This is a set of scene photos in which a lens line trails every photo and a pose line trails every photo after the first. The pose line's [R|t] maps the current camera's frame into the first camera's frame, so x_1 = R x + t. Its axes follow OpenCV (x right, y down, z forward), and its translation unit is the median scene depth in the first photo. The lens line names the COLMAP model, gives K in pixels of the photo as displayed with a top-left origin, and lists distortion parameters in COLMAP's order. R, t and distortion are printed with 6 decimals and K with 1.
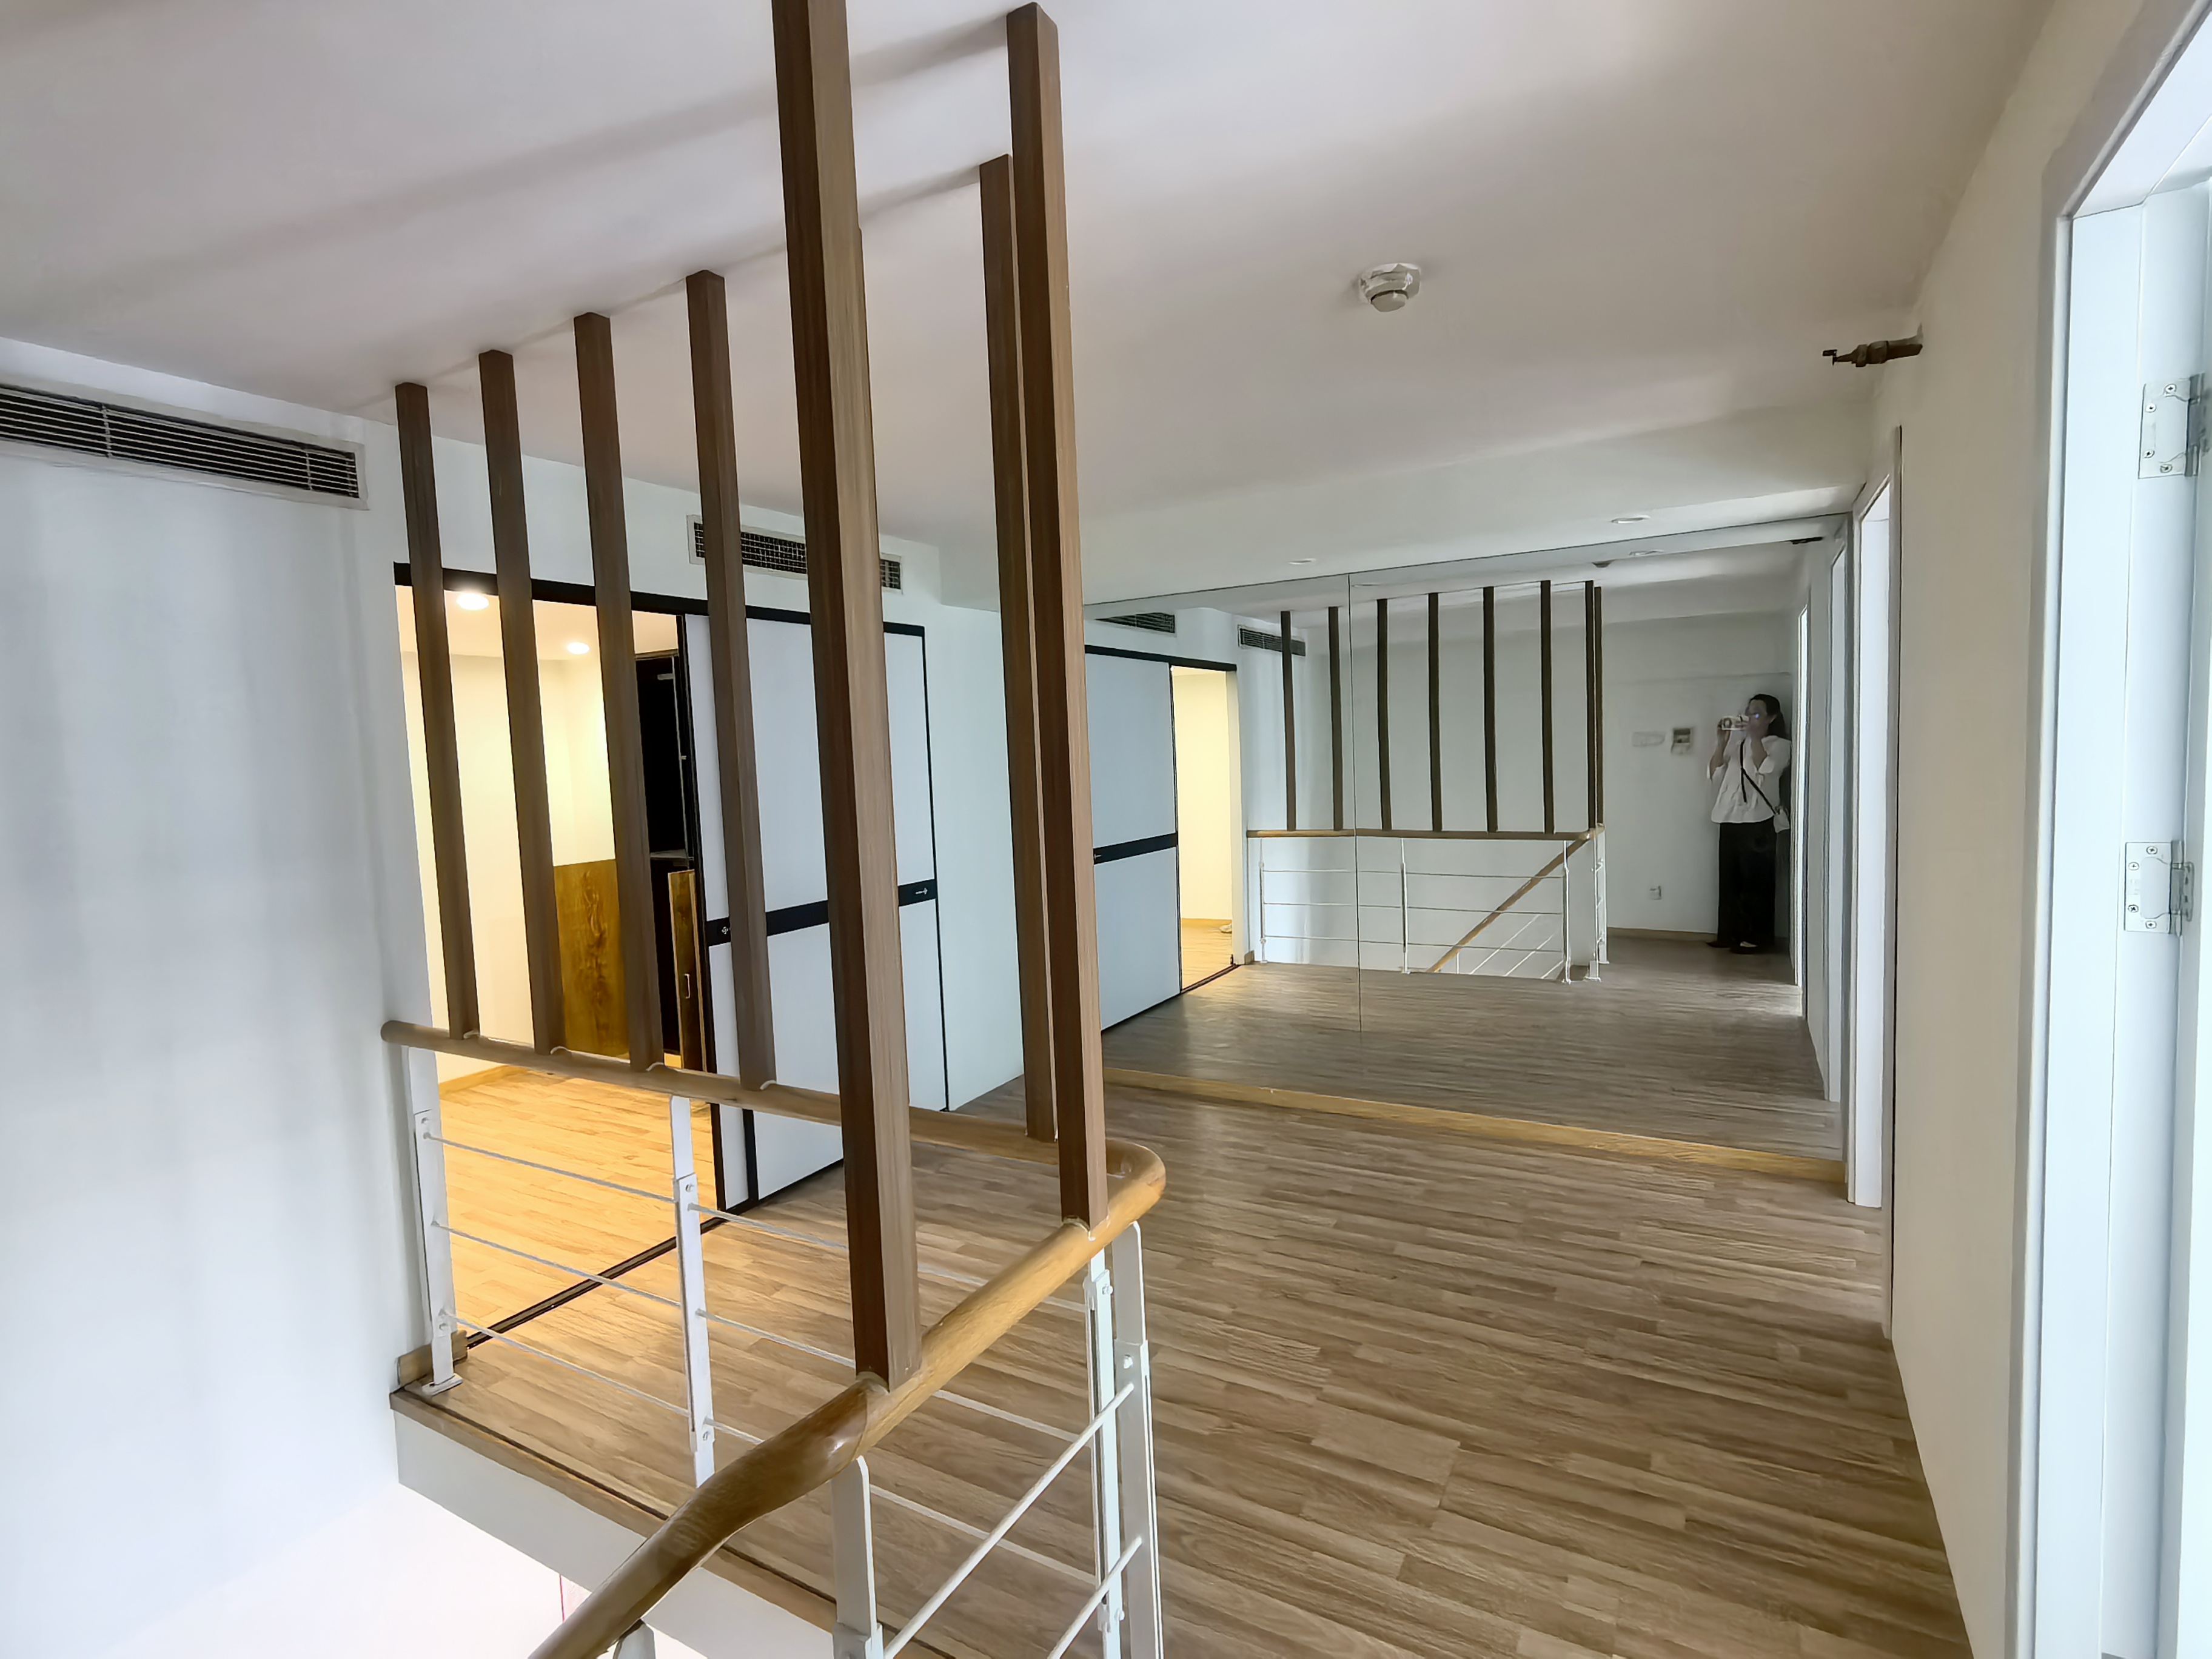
lens RADIAL K [[1073.2, 0, 1106.0], [0, 1073.2, 829.5], [0, 0, 1]] dist [0.004513, -0.000167]
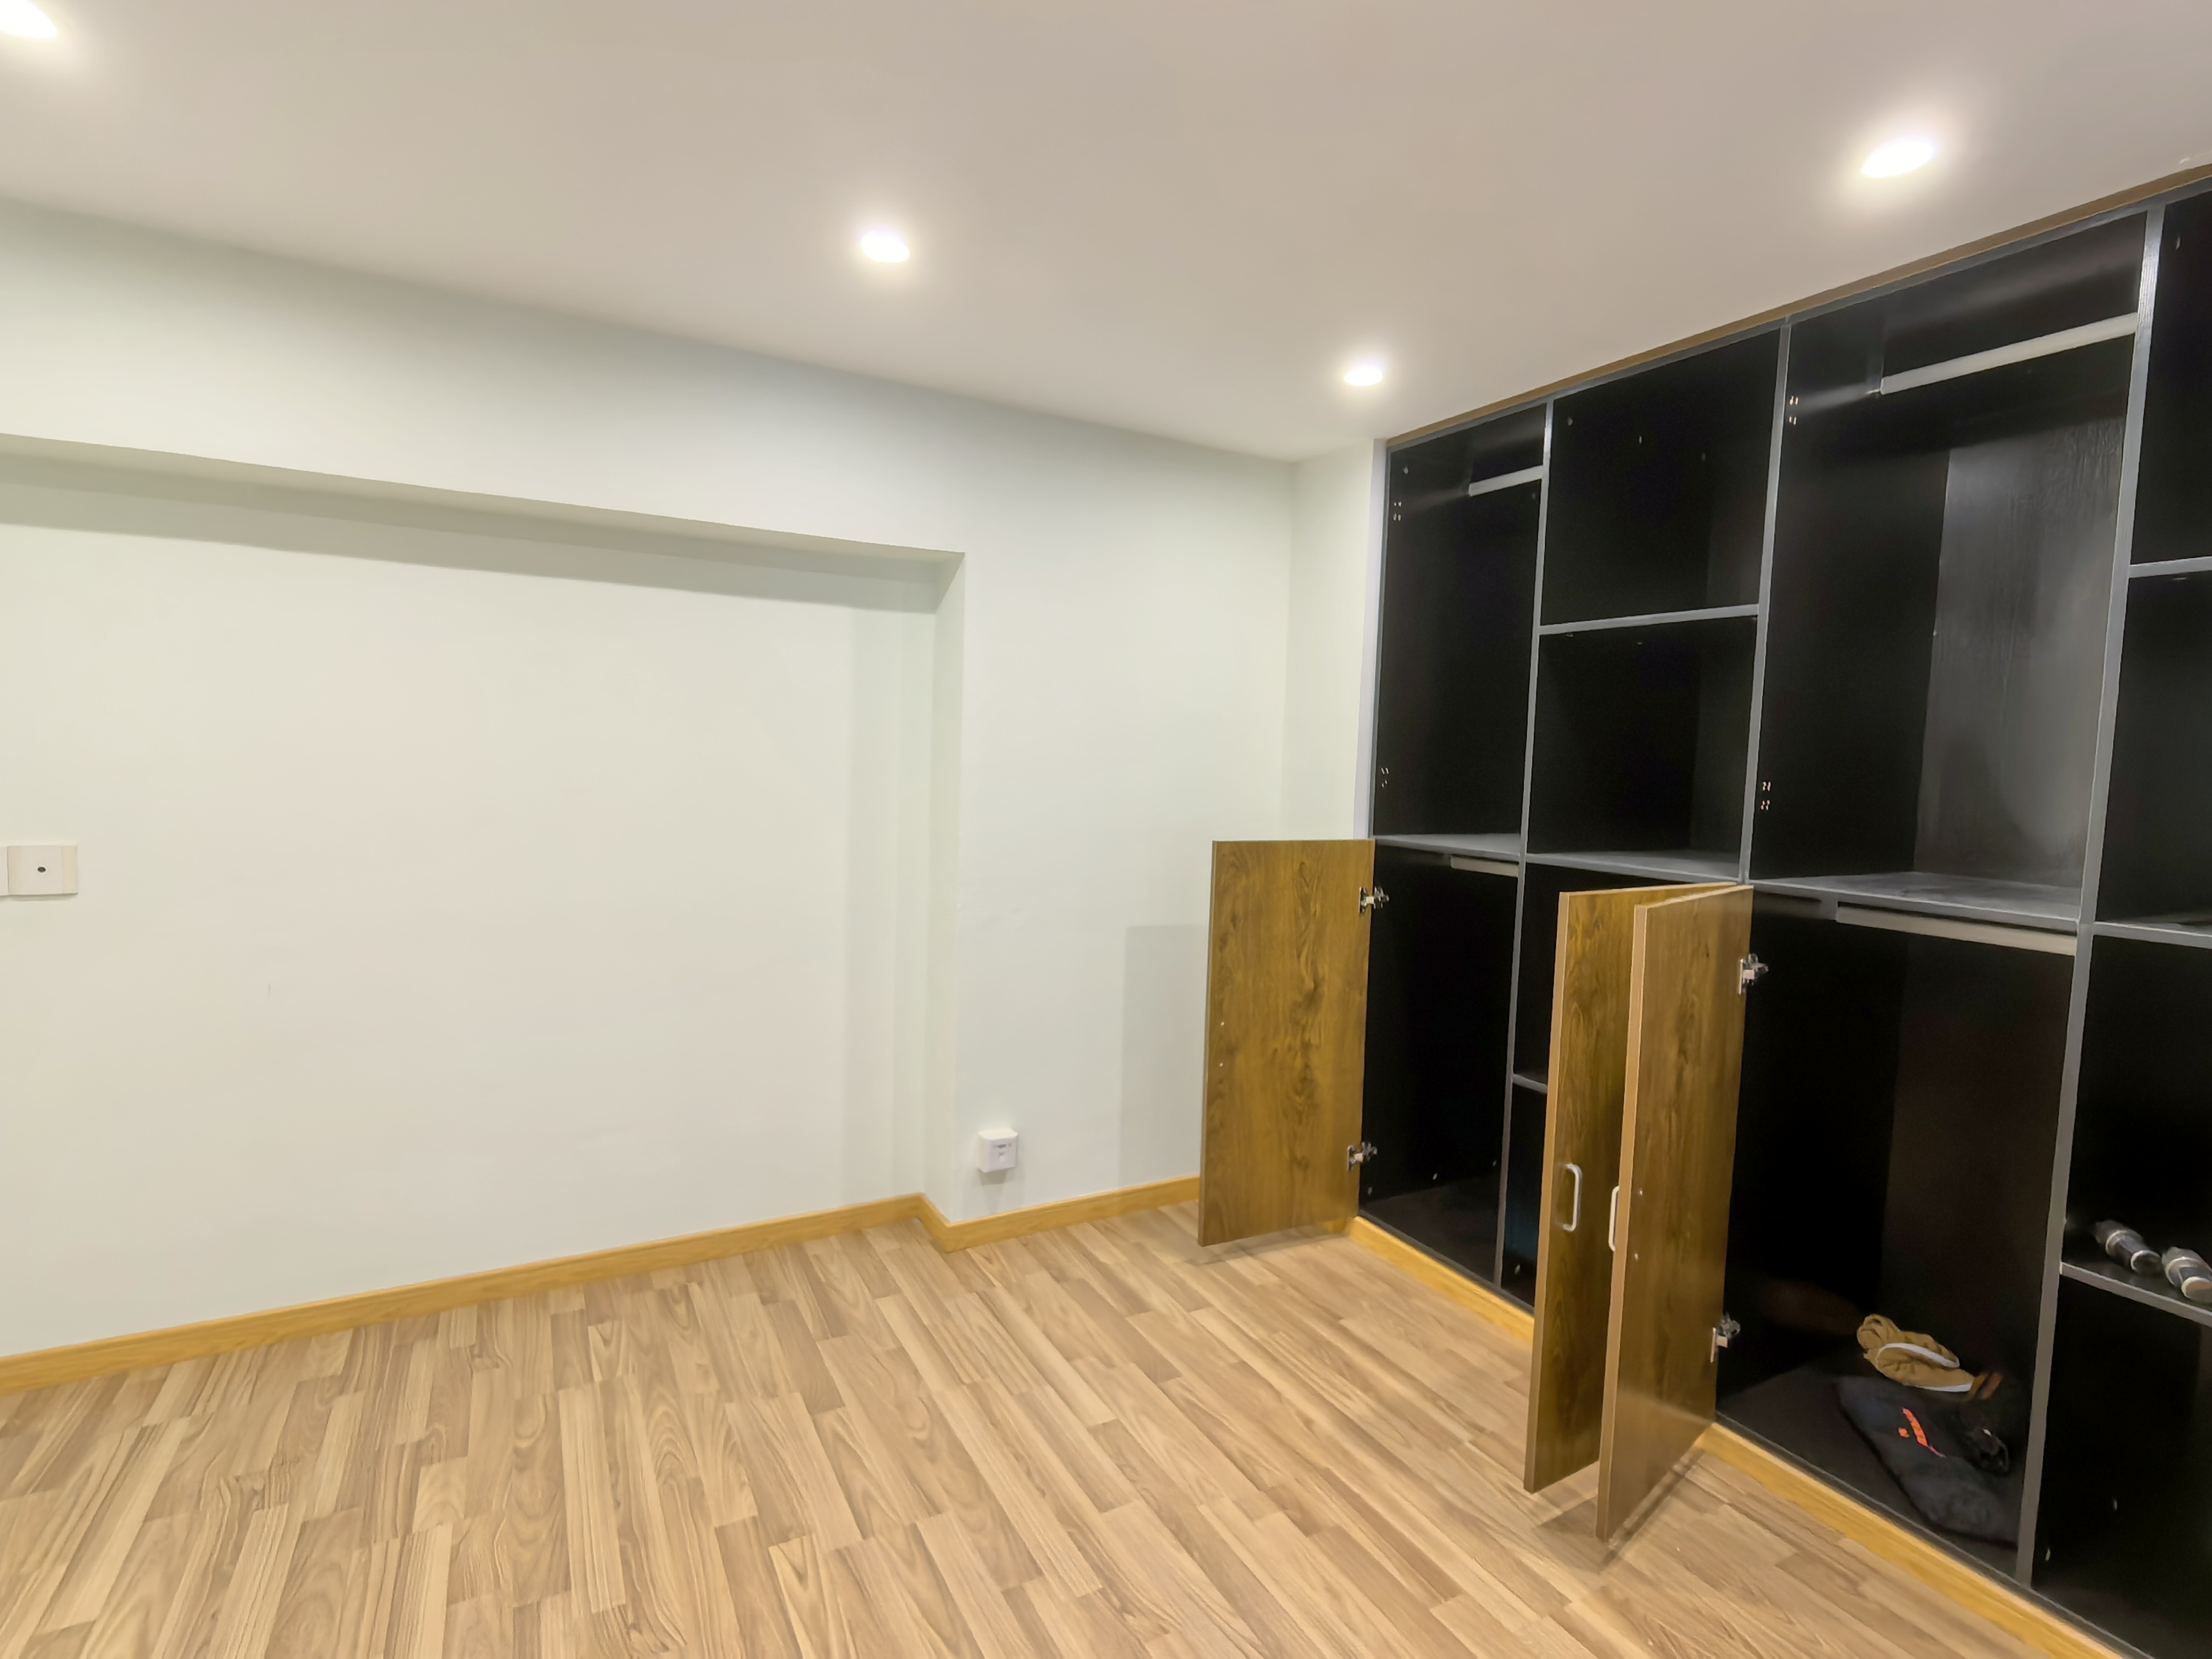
lens RADIAL K [[1073.2, 0, 1106.0], [0, 1073.2, 829.5], [0, 0, 1]] dist [0.004513, -0.000167]
pose [[0.853042, 0.118227, -0.508273, -0.316382], [-0.127863, 0.991662, 0.016070, 0.028605], [0.505935, 0.051281, 0.861046, 0.521258]]
